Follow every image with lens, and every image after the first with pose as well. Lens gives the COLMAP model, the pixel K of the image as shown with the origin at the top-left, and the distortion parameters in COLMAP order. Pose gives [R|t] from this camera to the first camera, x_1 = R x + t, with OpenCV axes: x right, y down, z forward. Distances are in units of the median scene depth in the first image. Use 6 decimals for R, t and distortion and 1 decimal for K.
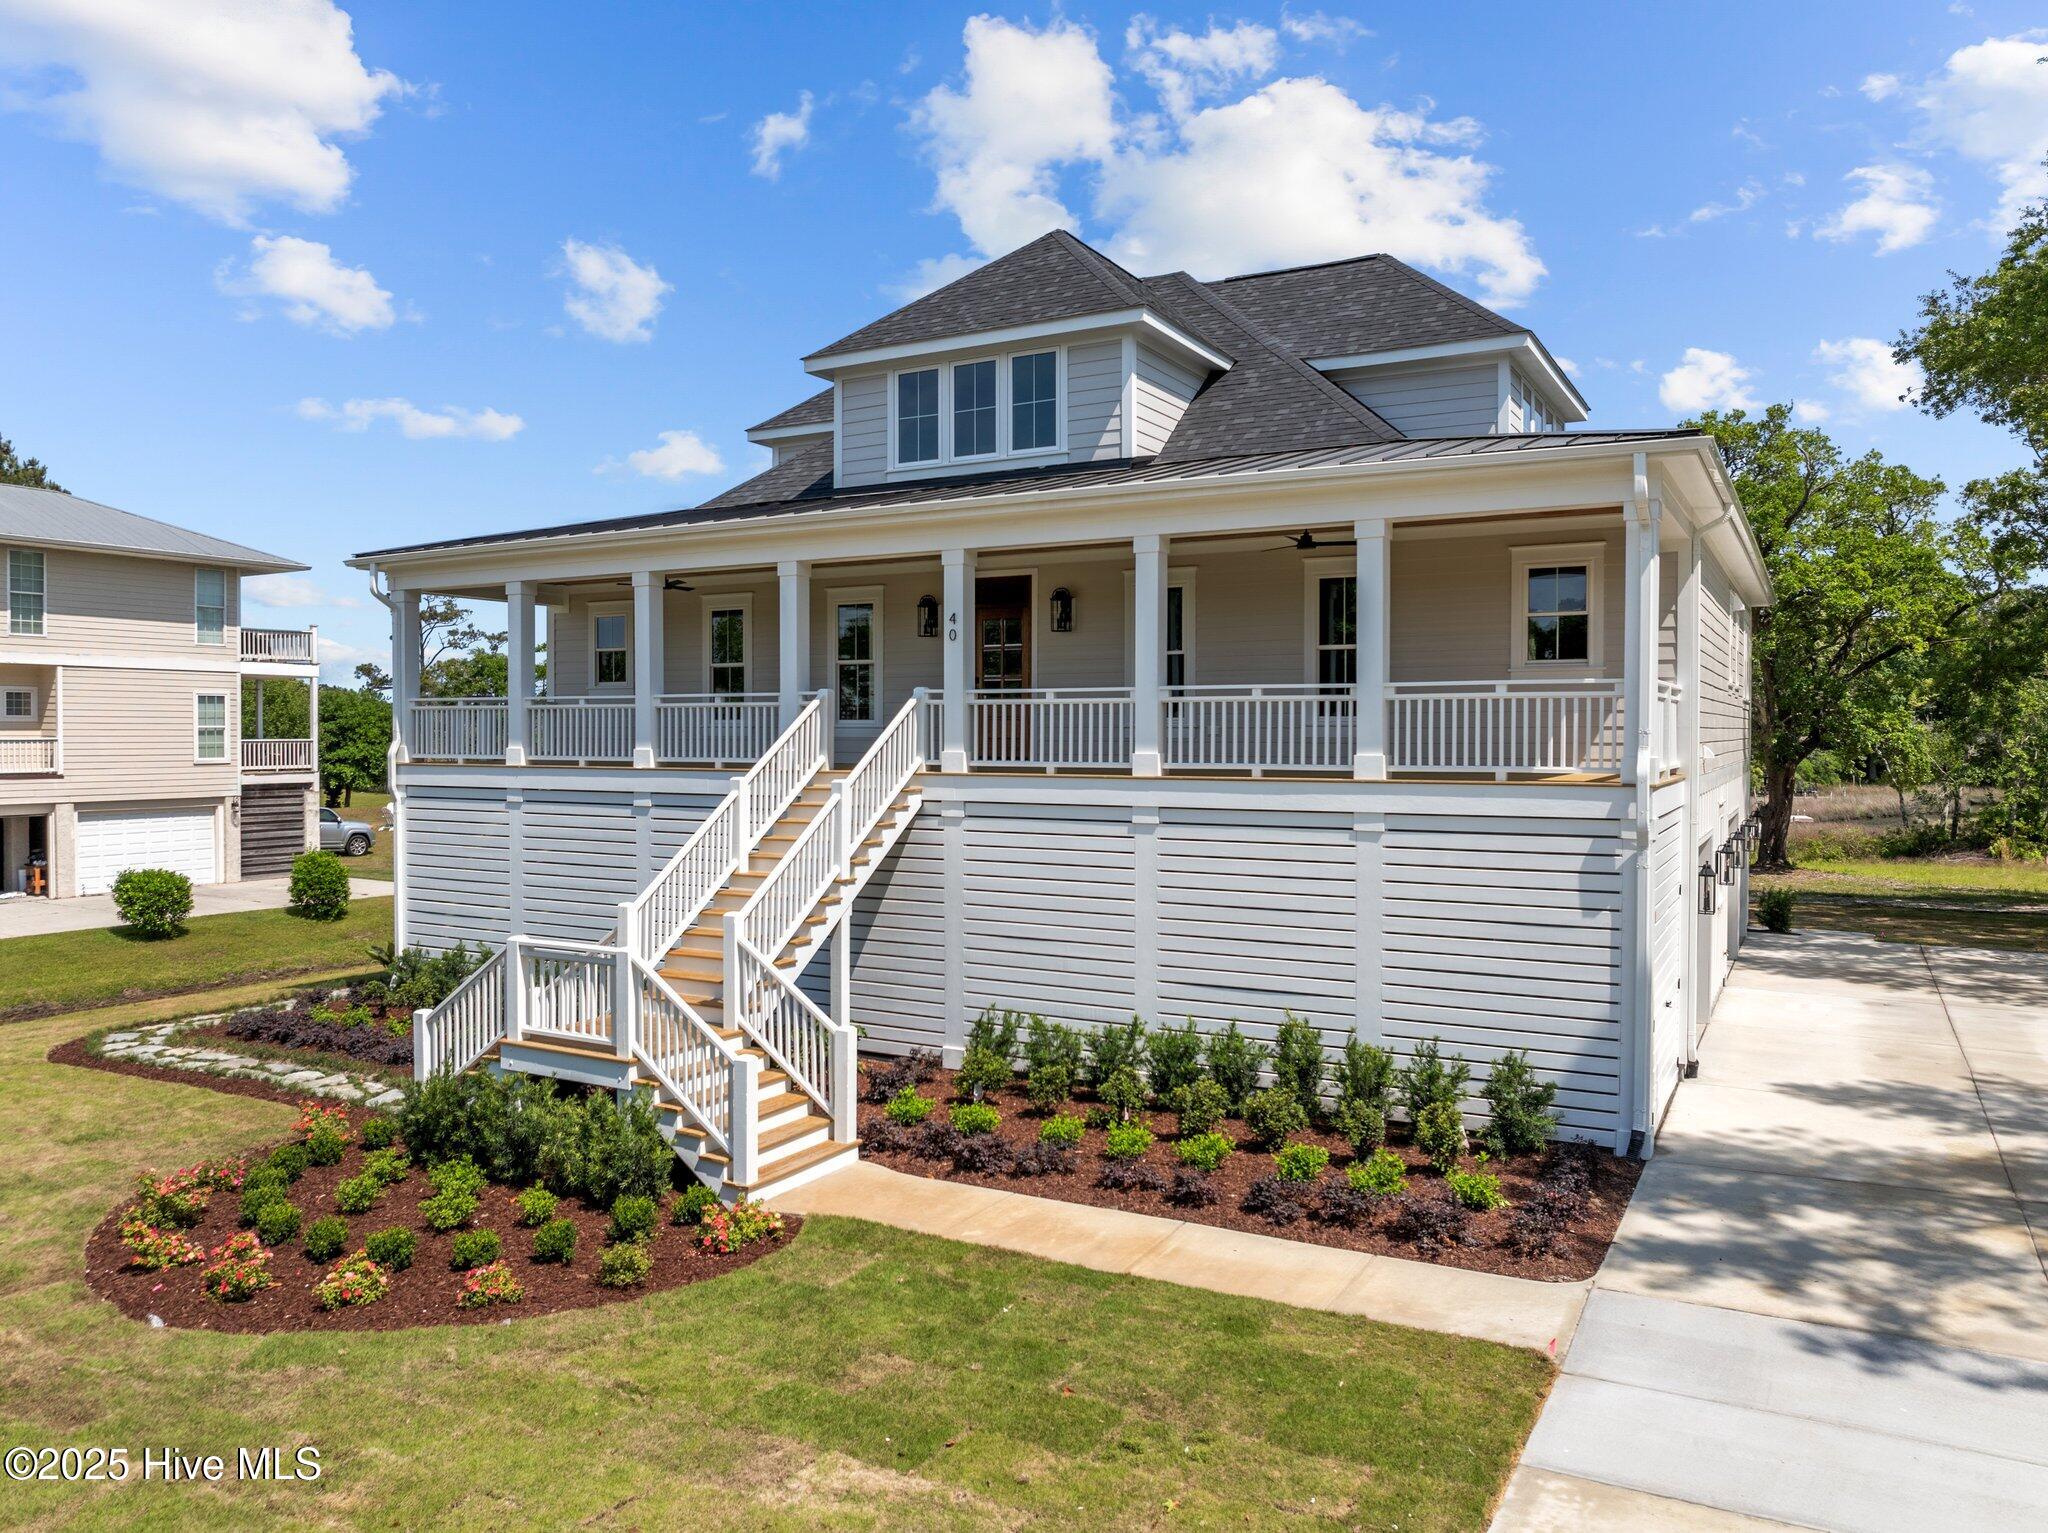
lens RADIAL K [[1456.5, 0, 1024.0], [0, 1456.5, 766.5], [0, 0, 1]] dist [-0.037246, 0.000661]
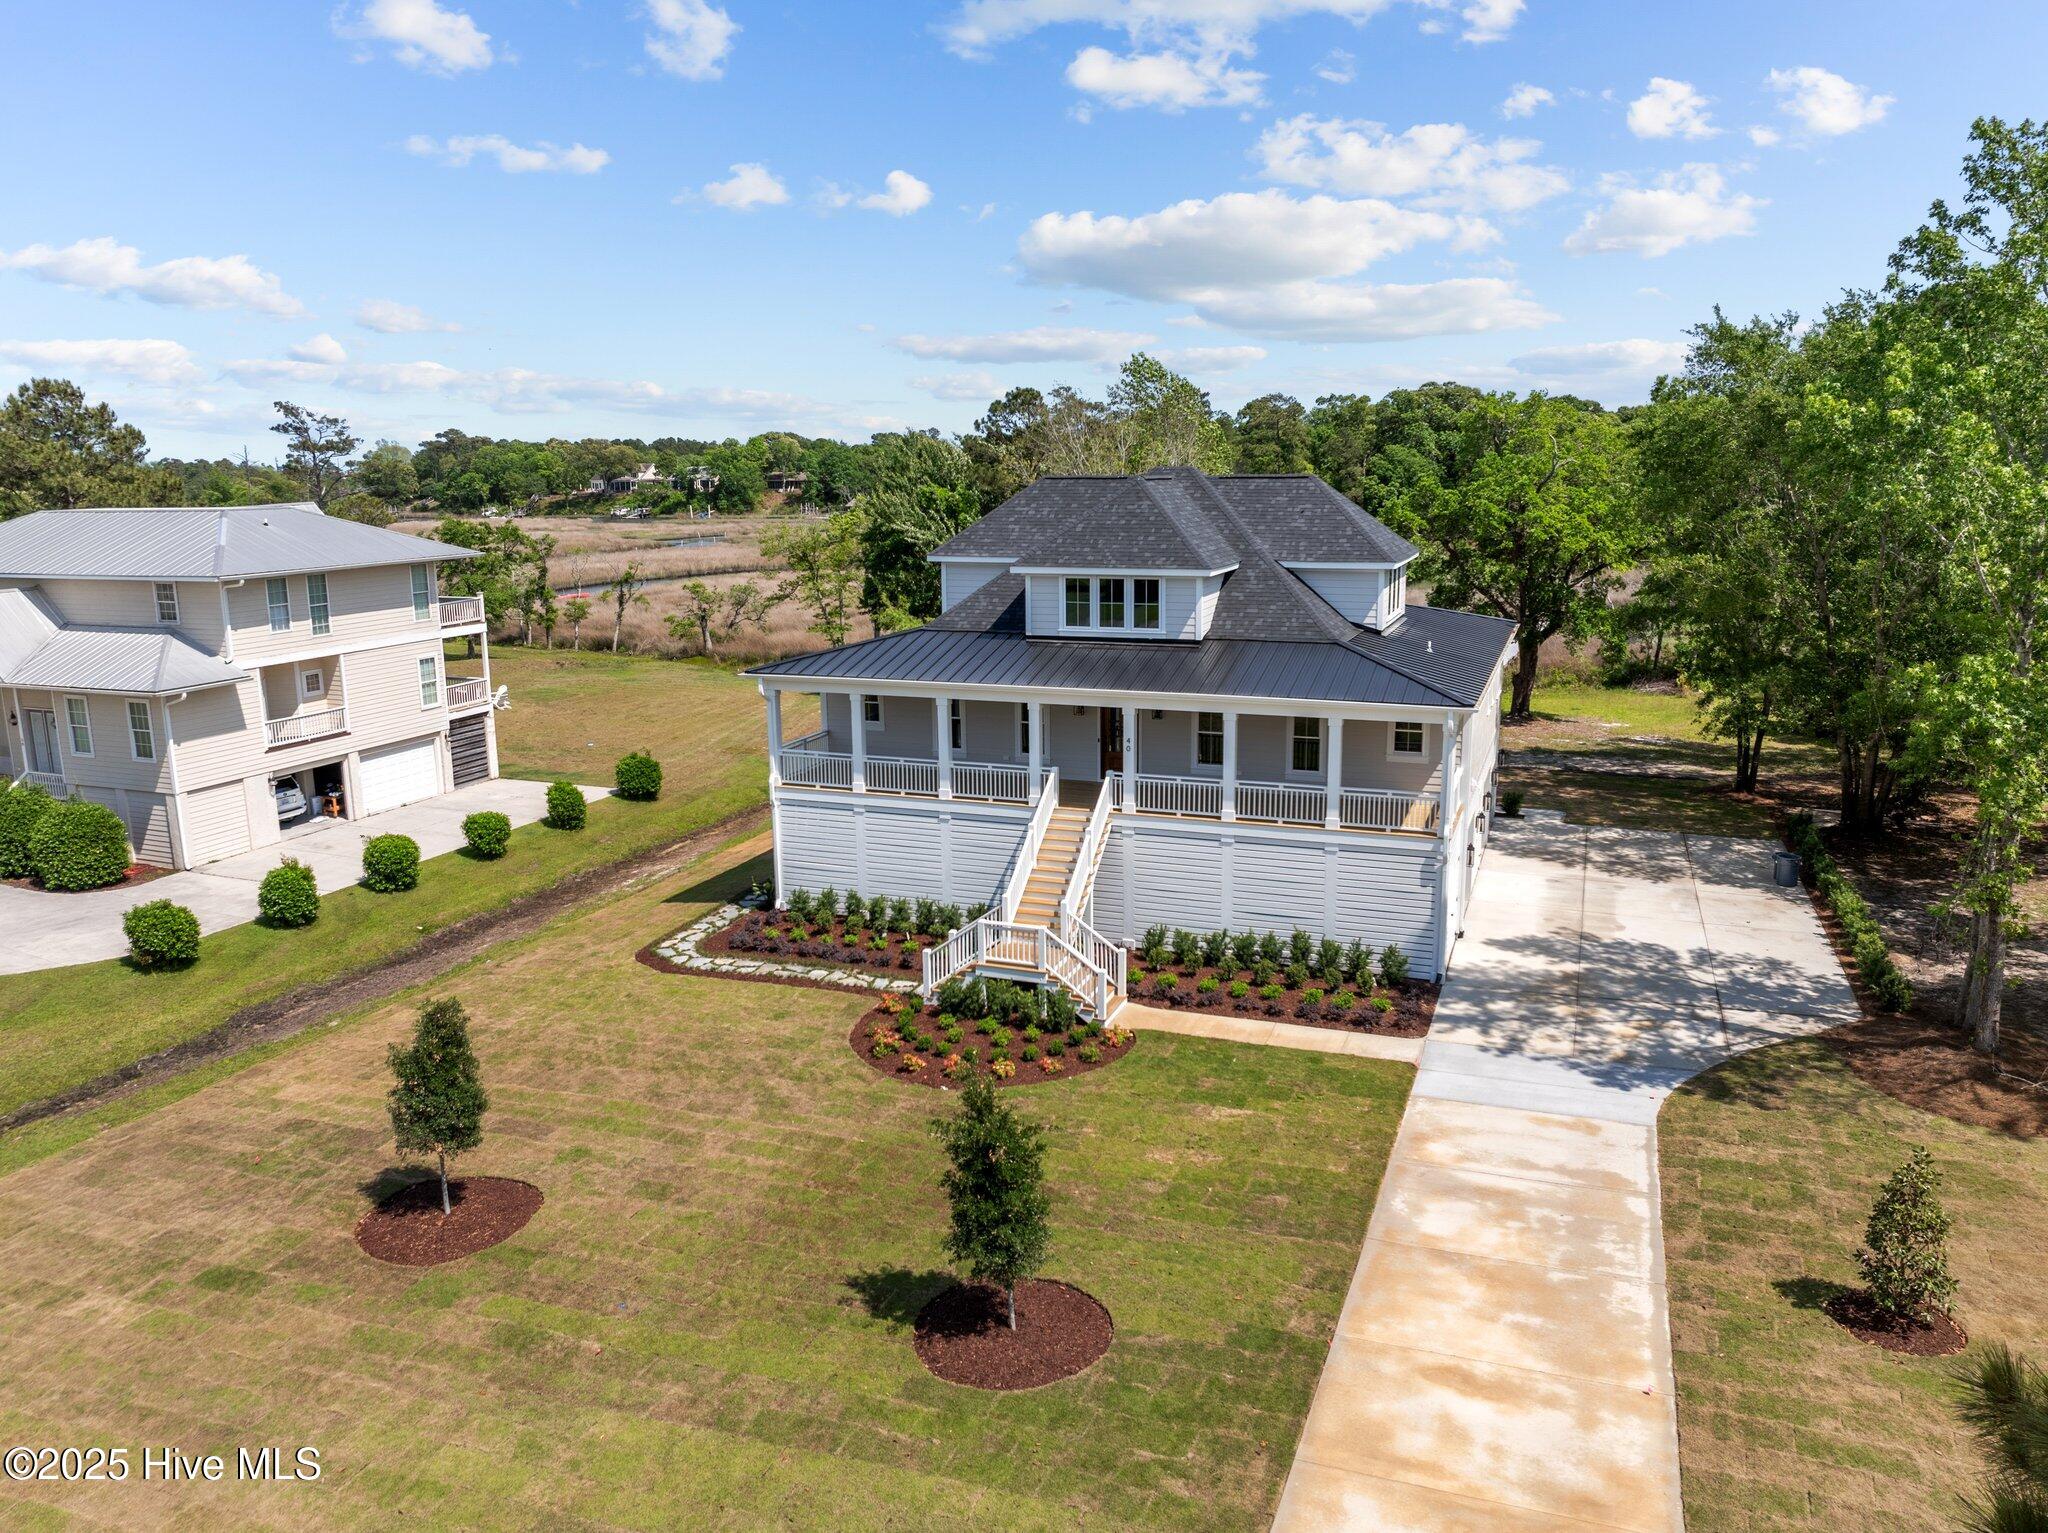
lens RADIAL K [[1468.3, 0, 1024.0], [0, 1468.3, 766.5], [0, 0, 1]] dist [-0.034639, -0.004711]
pose [[0.989842, -0.043955, 0.135209, -0.481972], [0.018694, 0.982990, 0.182705, -0.451518], [-0.140940, -0.178322, 0.973826, -1.021924]]
